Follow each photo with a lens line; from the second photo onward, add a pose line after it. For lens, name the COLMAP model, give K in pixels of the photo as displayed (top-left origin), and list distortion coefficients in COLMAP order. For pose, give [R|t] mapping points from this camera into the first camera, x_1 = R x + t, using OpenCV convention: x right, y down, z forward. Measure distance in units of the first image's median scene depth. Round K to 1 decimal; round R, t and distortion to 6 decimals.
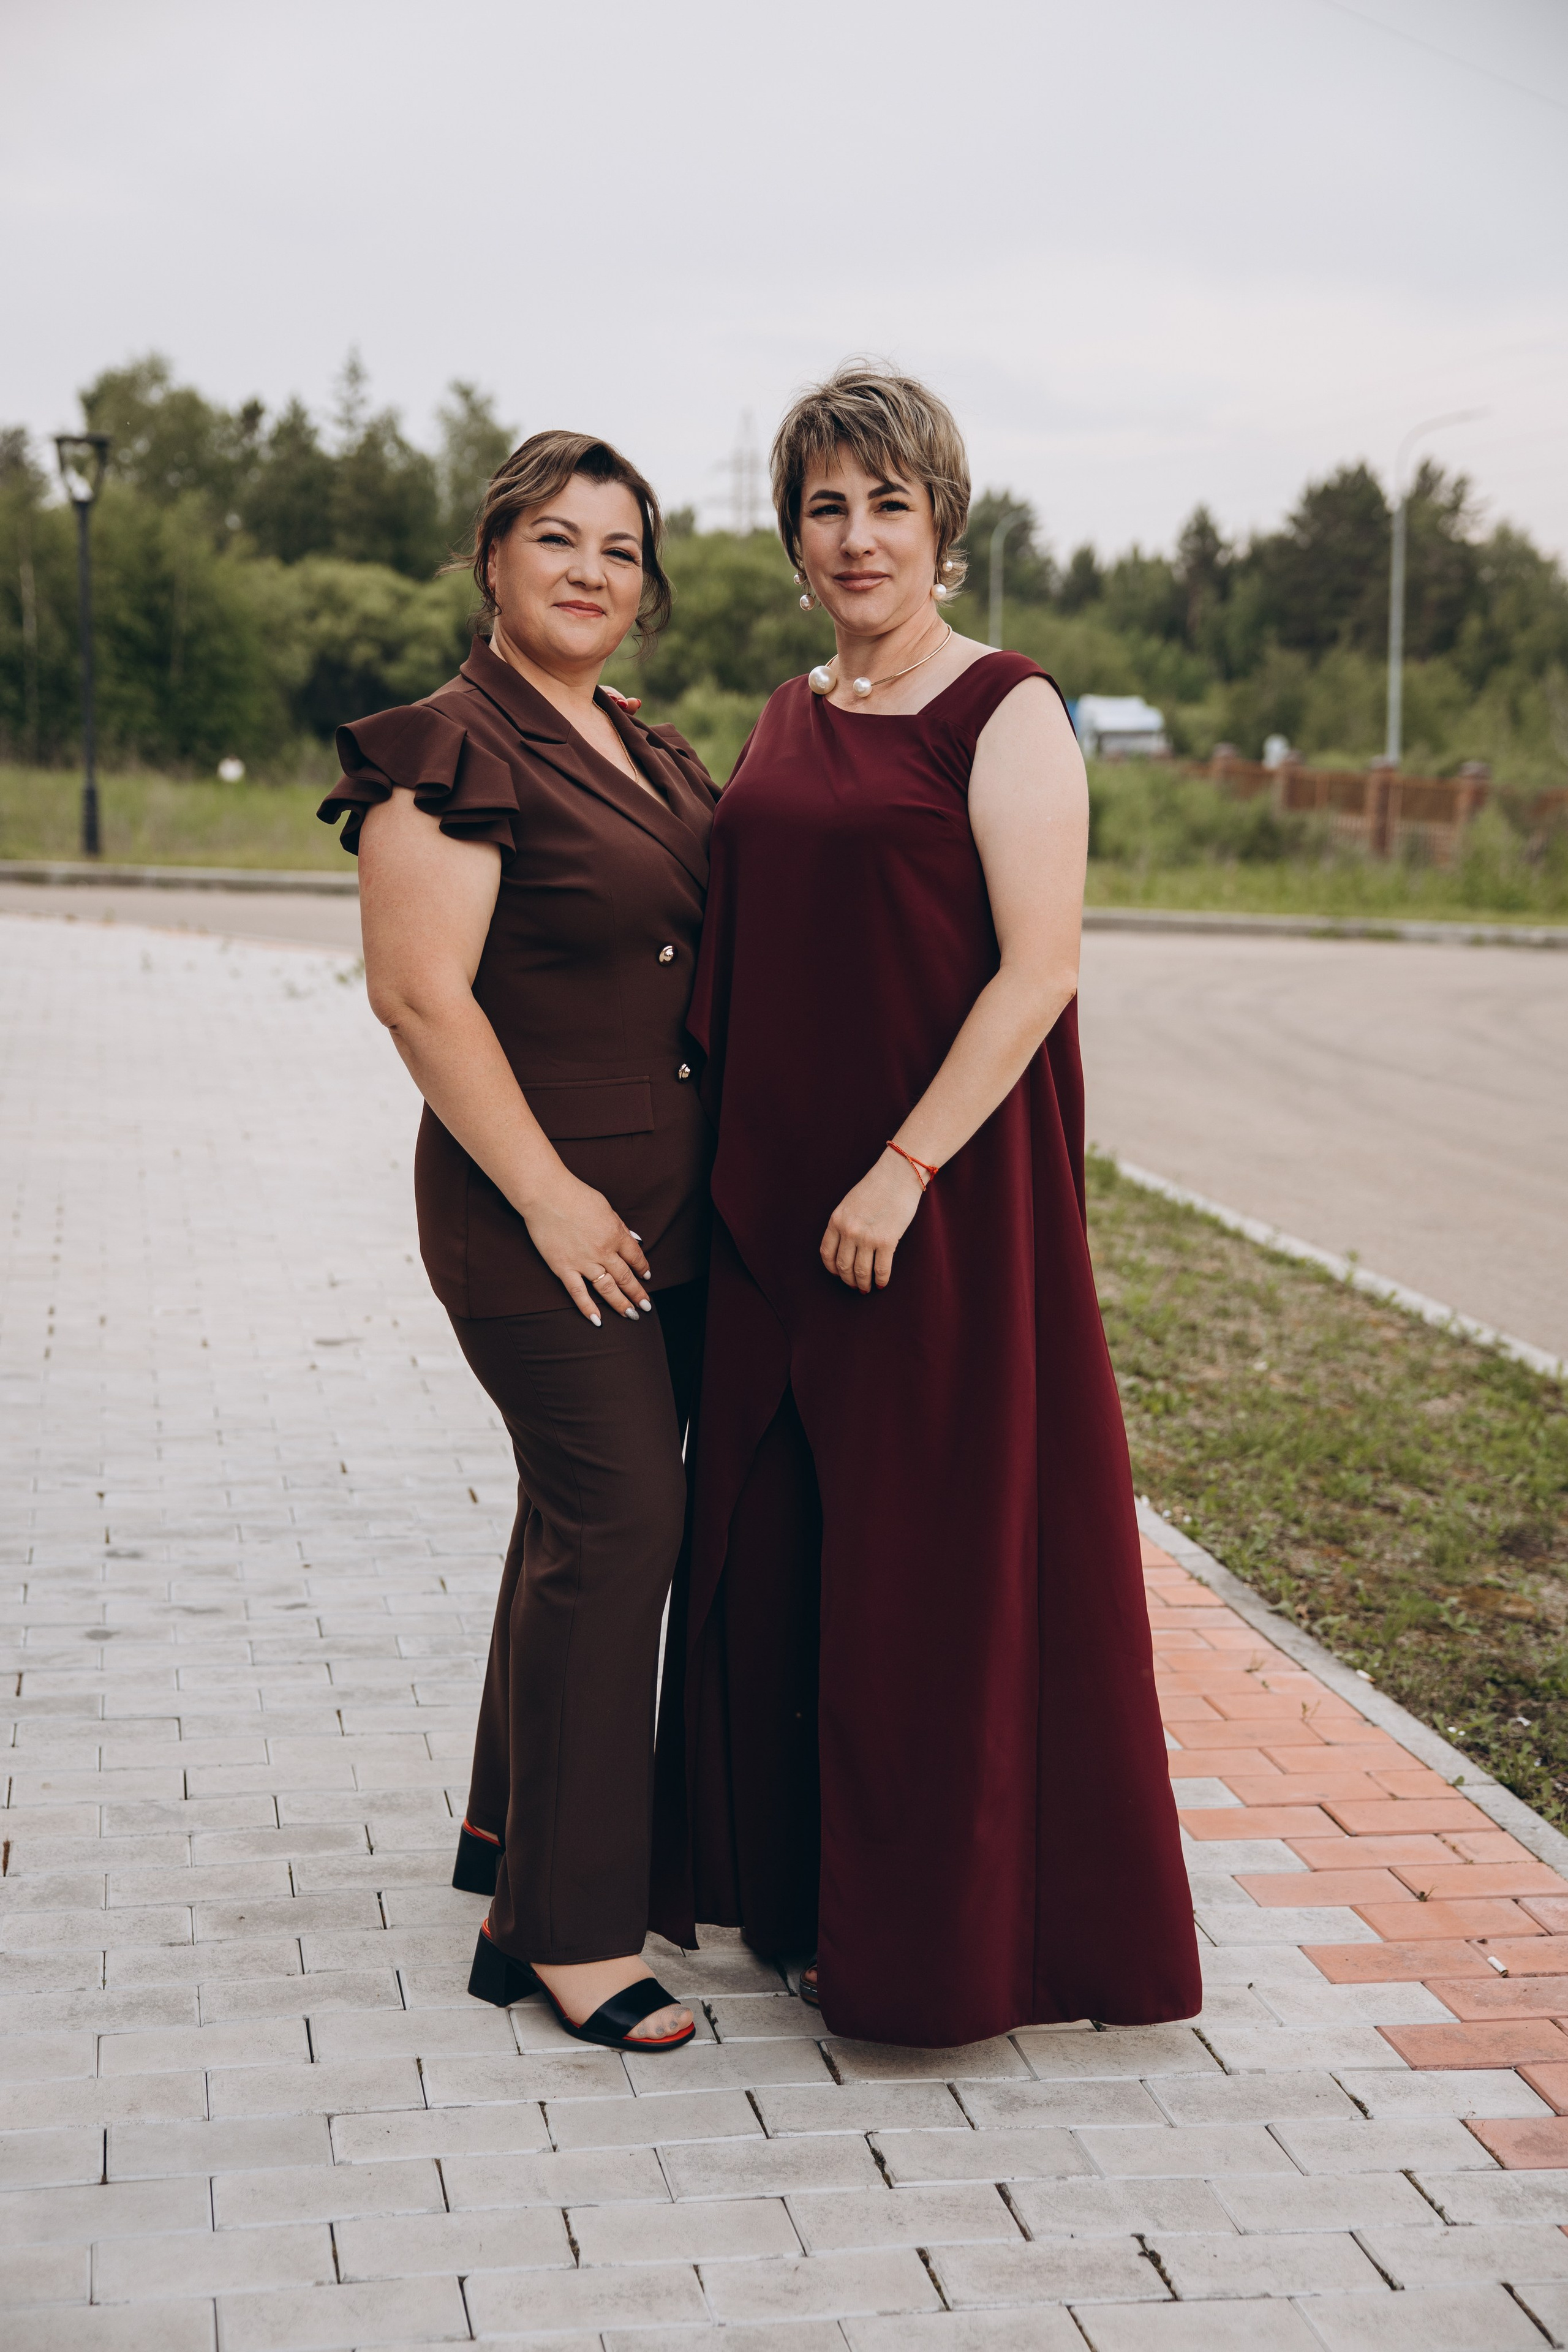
lens RADIAL K [[2931.2, 0, 784.0], [0, 2931.2, 1176.0], [0, 0, 1]] dist [0.316556, -0.607360]
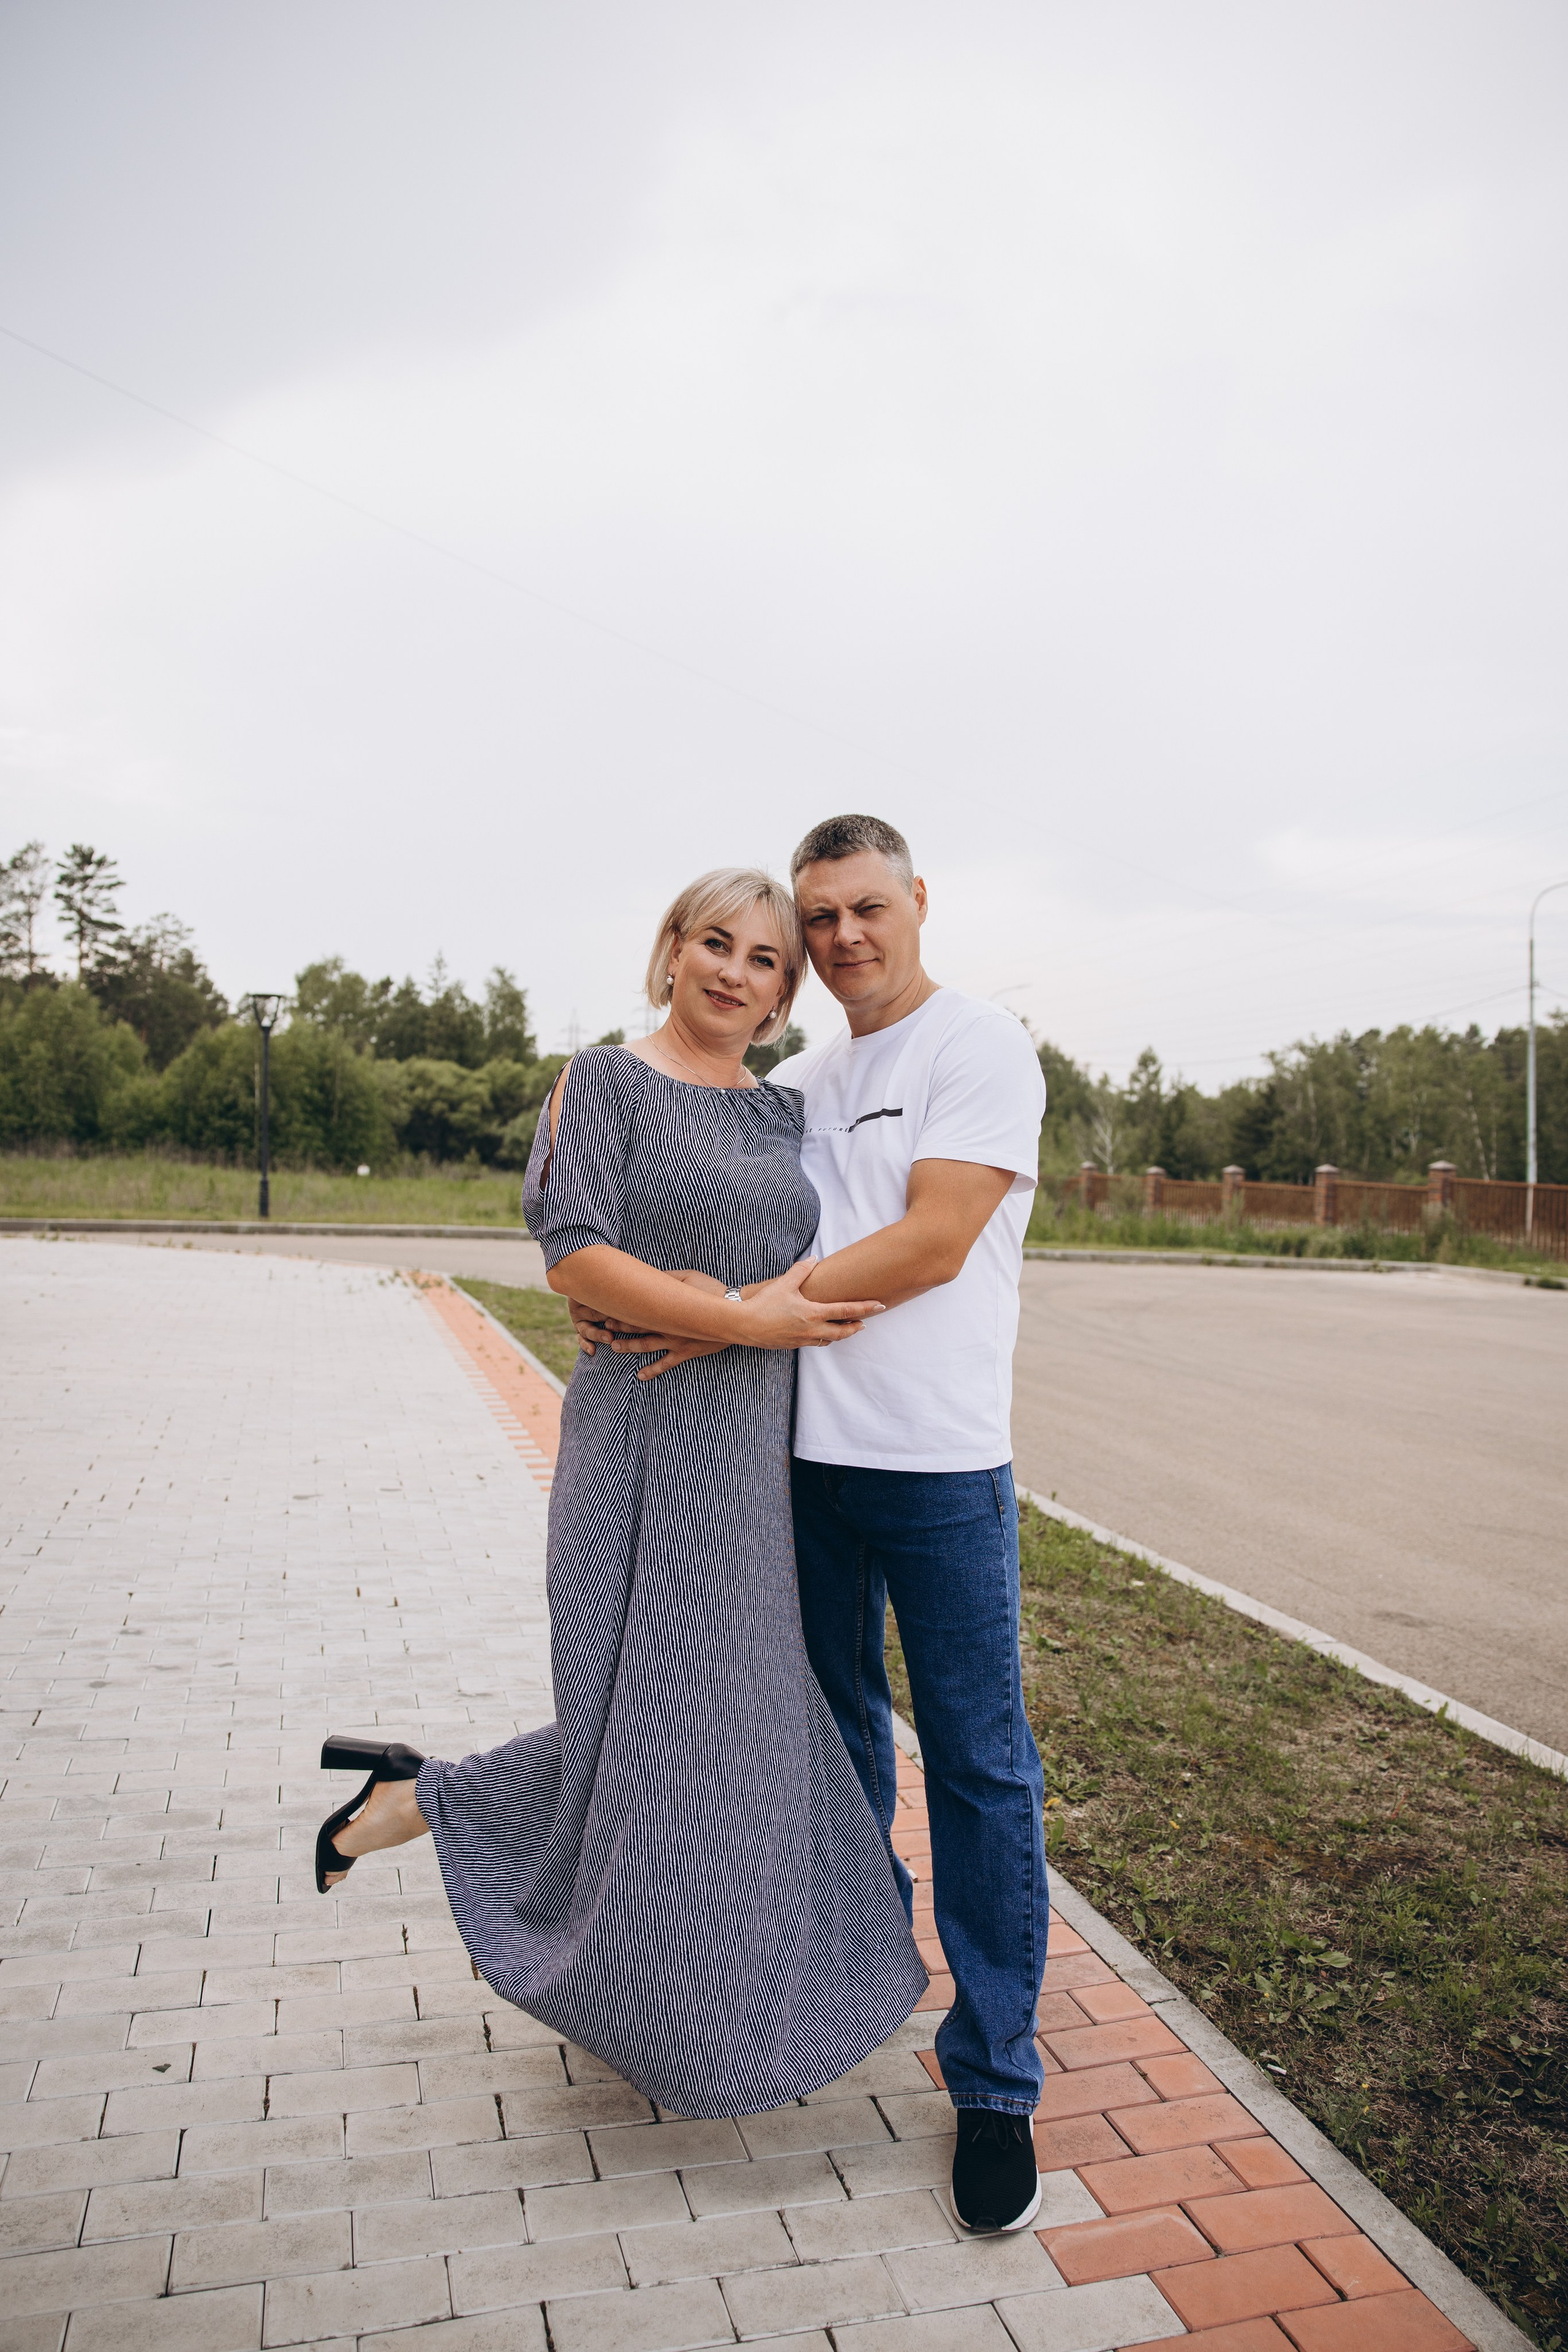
lens RADIAL K [[1602.7, 0, 808.5], [0, 1602.7, 1182.8], [0, 0, 1]] dist [-0.052739, 0.042698]
pose [[0.997216, -0.006777, 0.074257, 0.082995], [0.016187, 0.991788, -0.126867, -0.001883], [-0.072787, 0.127715, 0.989136, 0.071800]]
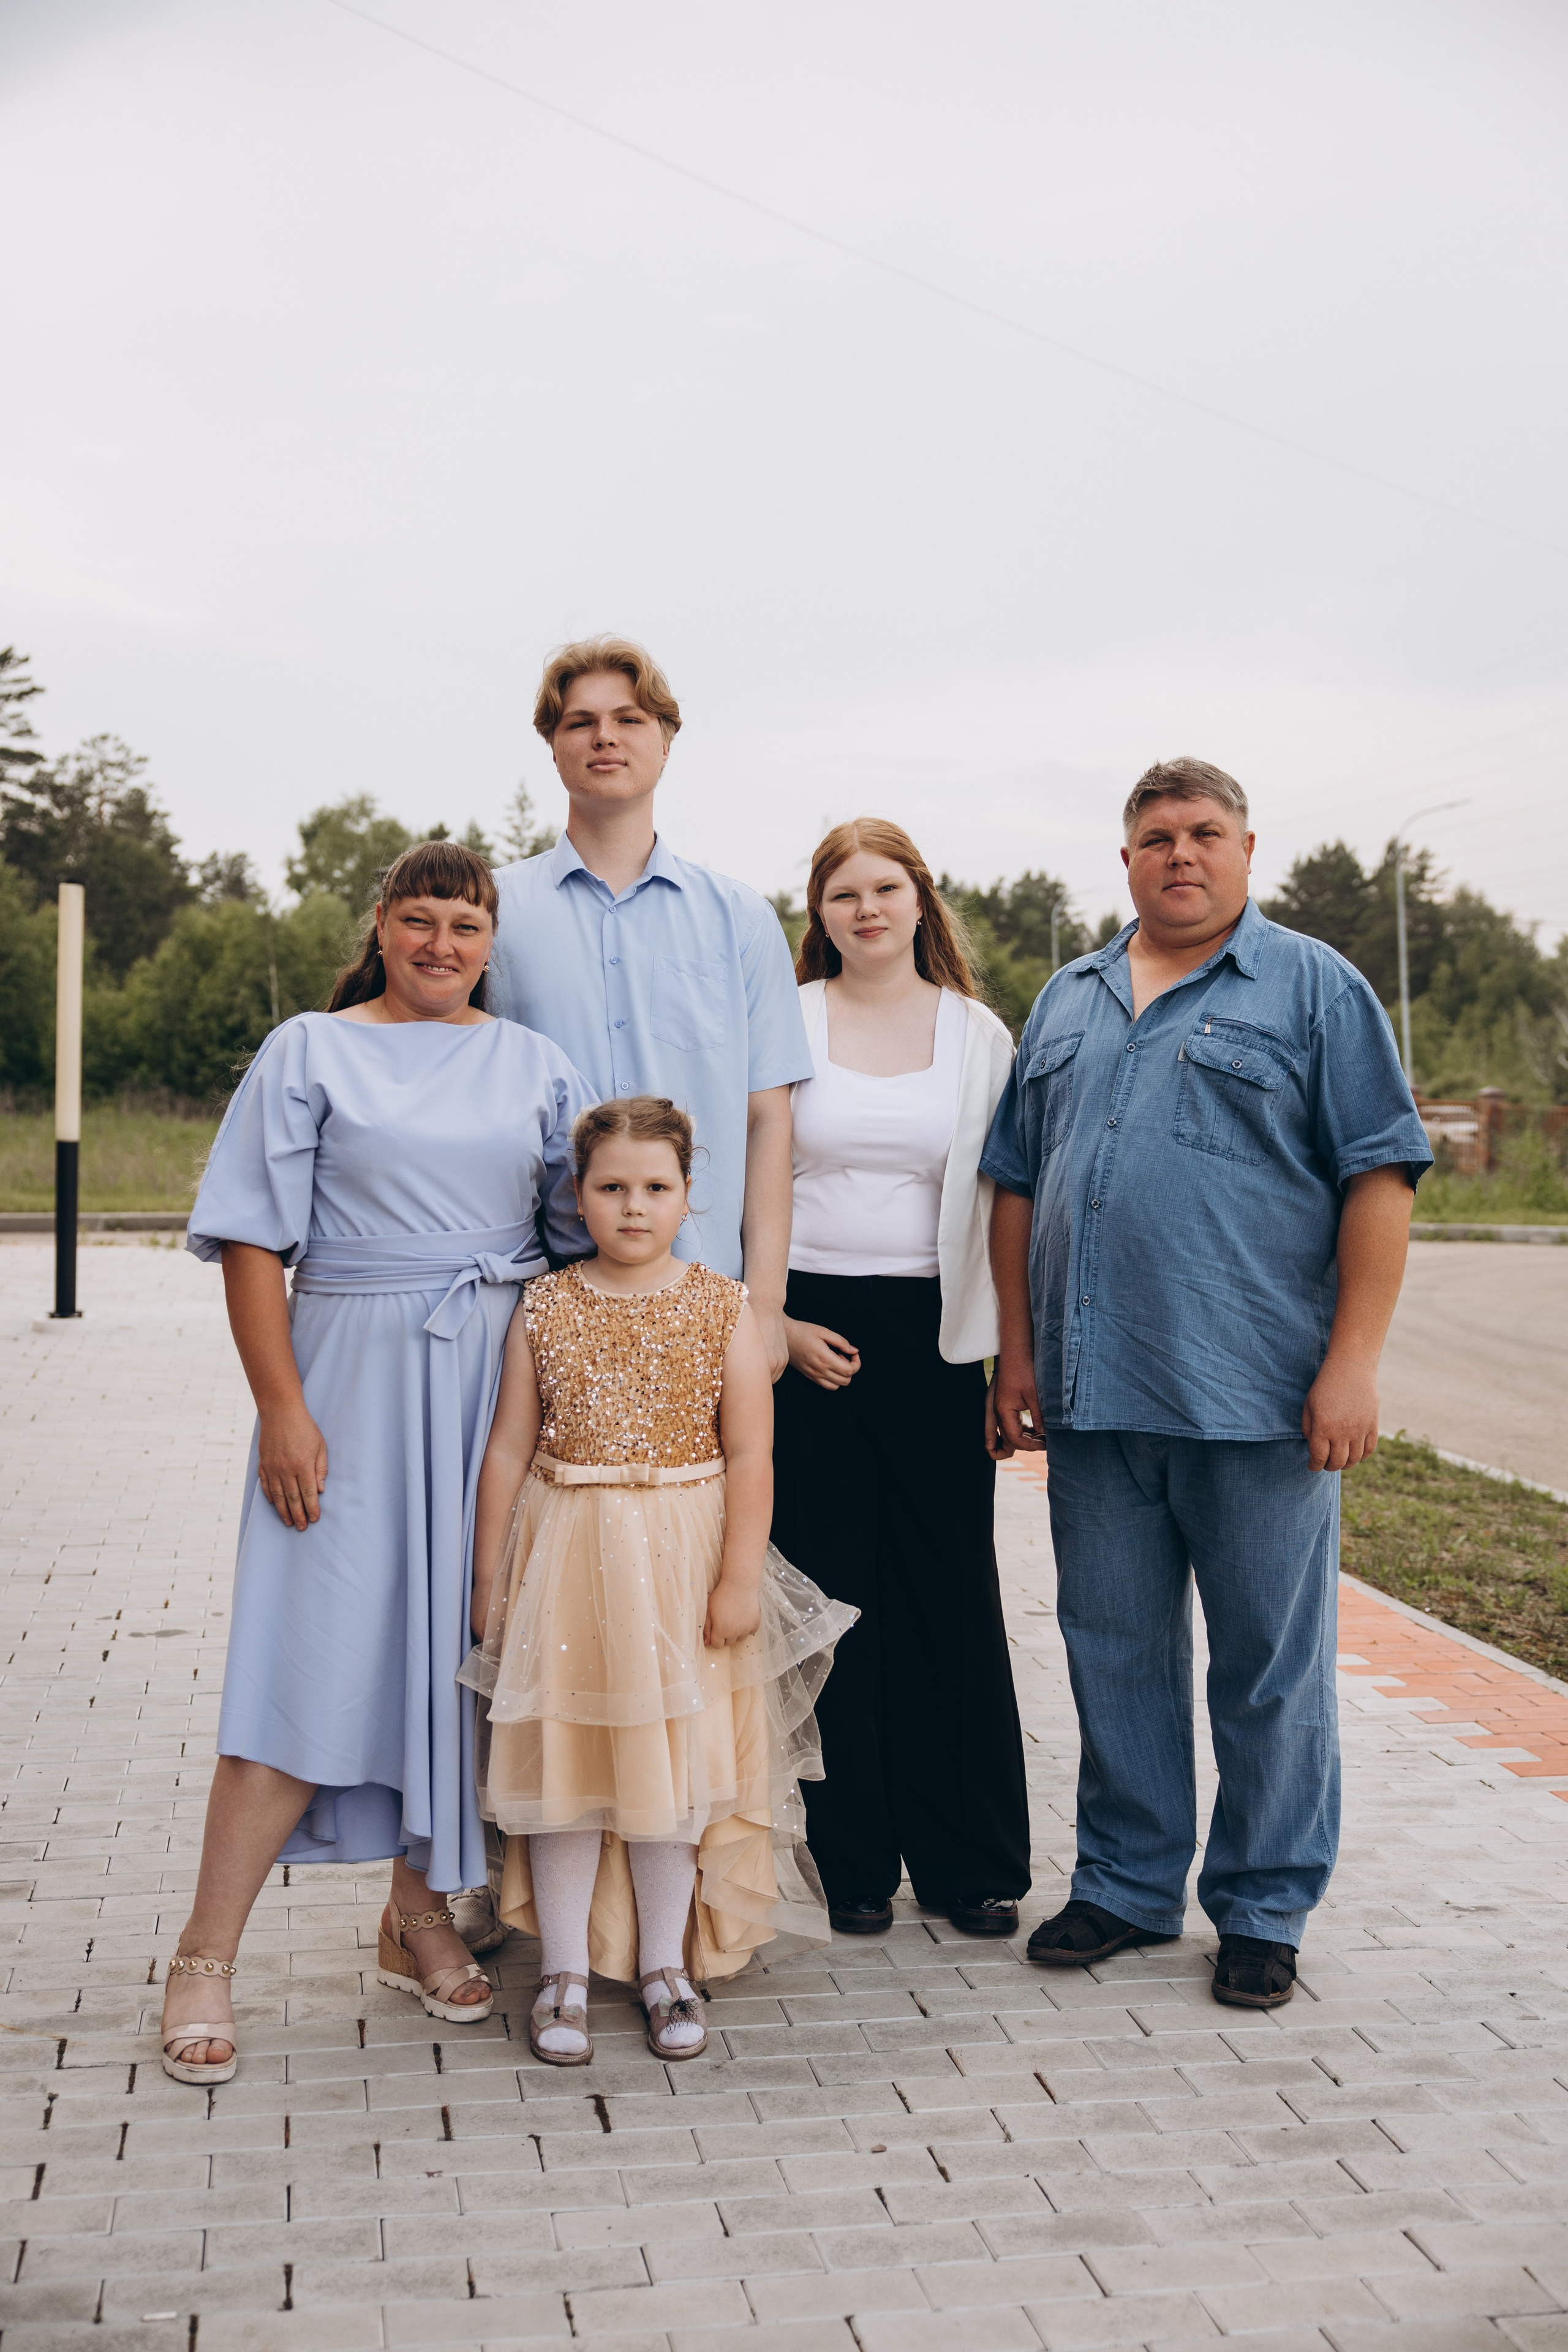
lens RADIAL K [[2491.0, 0, 740.1], [0, 2491.0, 1185.2], [0, 0, 1]] dist [0.188404, -0.291849]
pose [[0.999330, -0.030046, -0.020903, -0.249345], [0.027771, 0.994426, -0.101717, -0.024048], [0.023843, 0.101068, 0.994594, -0.039002]]
